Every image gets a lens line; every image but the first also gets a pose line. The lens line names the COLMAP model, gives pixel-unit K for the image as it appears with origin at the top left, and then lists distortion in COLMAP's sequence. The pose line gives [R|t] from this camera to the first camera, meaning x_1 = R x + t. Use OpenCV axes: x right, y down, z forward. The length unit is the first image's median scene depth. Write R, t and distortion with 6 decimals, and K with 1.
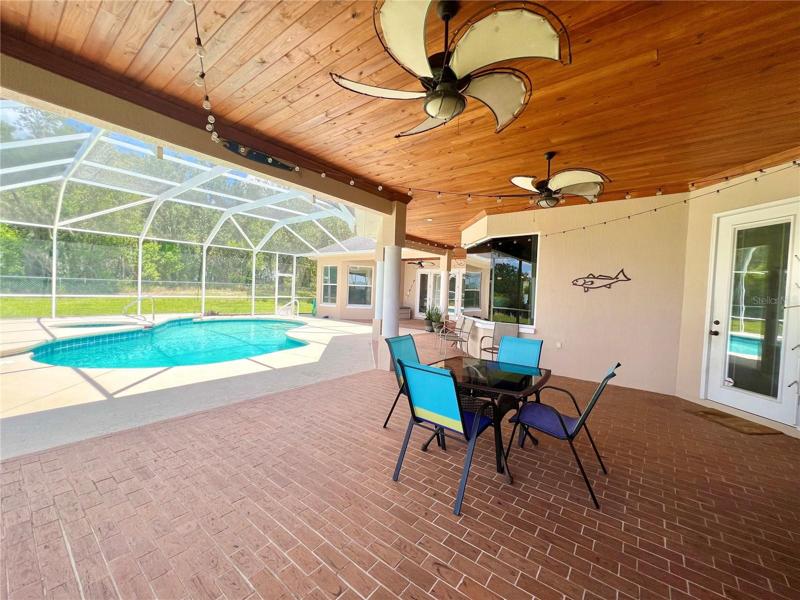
lens RADIAL K [[320.4, 0, 400.0], [0, 320.4, 300.0], [0, 0, 1]] dist [-0.003037, -0.000005]
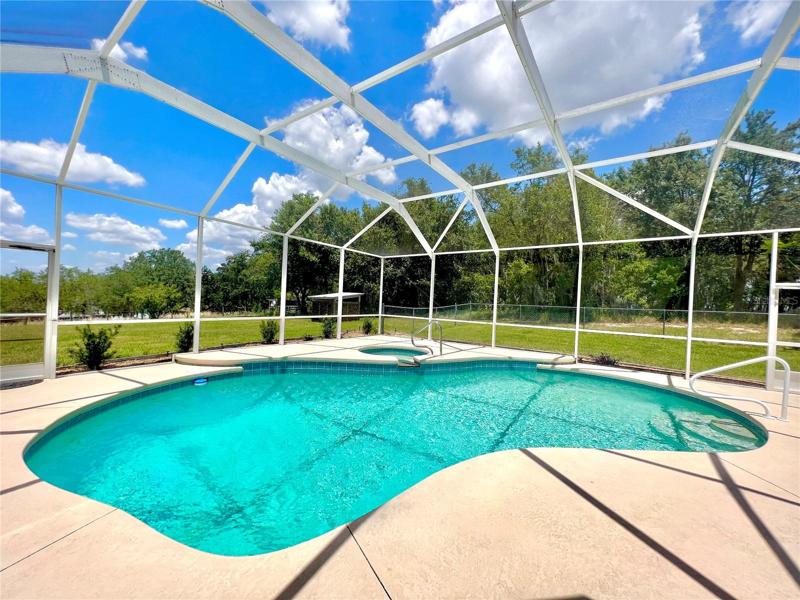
lens RADIAL K [[320.4, 0, 400.0], [0, 320.4, 300.0], [0, 0, 1]] dist [-0.003037, -0.000005]
pose [[0.047840, -0.037774, -0.998140, -0.021856], [-0.062546, 0.997210, -0.040736, -0.021310], [0.996895, 0.064379, 0.045344, 0.626822]]
